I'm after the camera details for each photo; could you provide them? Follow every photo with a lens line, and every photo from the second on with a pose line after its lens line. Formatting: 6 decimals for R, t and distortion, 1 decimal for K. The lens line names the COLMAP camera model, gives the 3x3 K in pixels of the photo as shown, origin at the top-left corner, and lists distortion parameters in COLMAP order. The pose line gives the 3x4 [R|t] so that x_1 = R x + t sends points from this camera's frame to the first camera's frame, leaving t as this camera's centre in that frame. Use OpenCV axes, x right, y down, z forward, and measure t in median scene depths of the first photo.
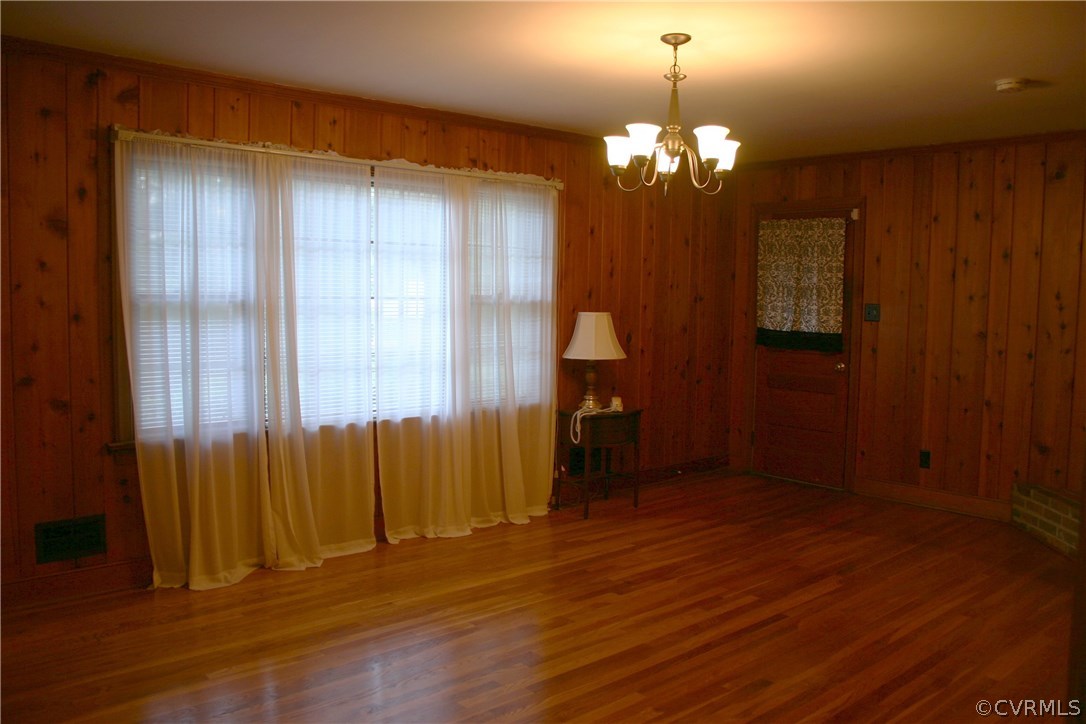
lens RADIAL K [[889.5, 0, 538.4], [0, 889.5, 364.1], [0, 0, 1]] dist [-0.141811, 0.115238]
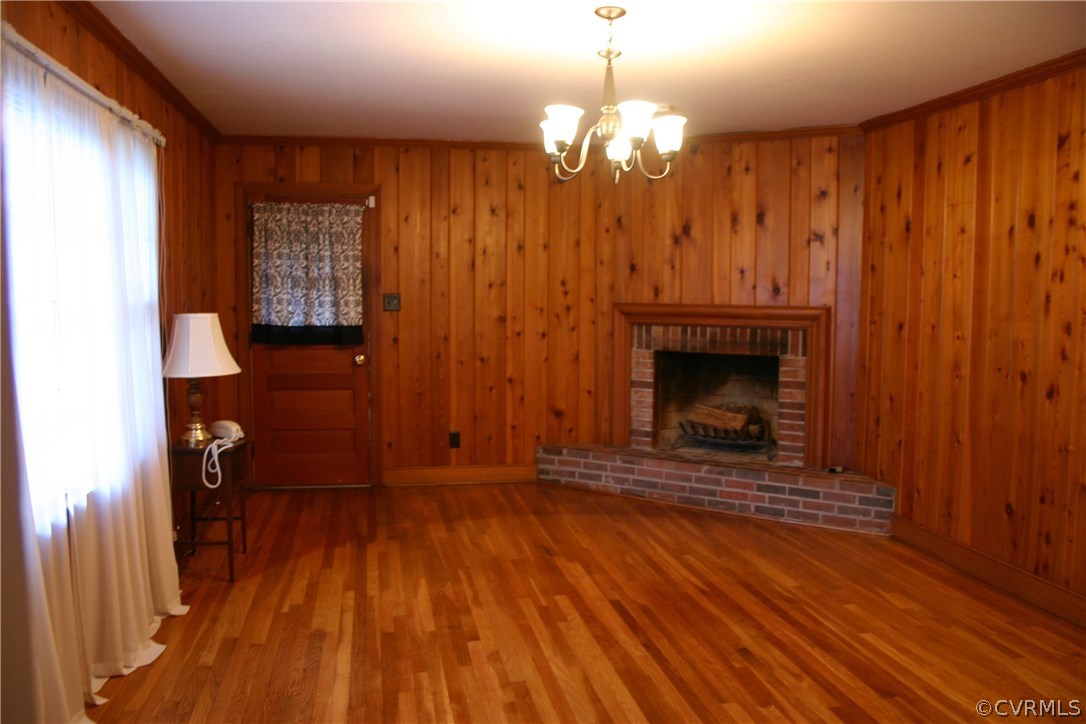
lens RADIAL K [[889.5, 0, 539.2], [0, 889.5, 364.6], [0, 0, 1]] dist [-0.141811, 0.115238]
pose [[0.510223, -0.086485, 0.855683, -0.450456], [0.072579, 0.995712, 0.057361, -0.038474], [-0.856974, 0.032838, 0.514312, 0.385847]]
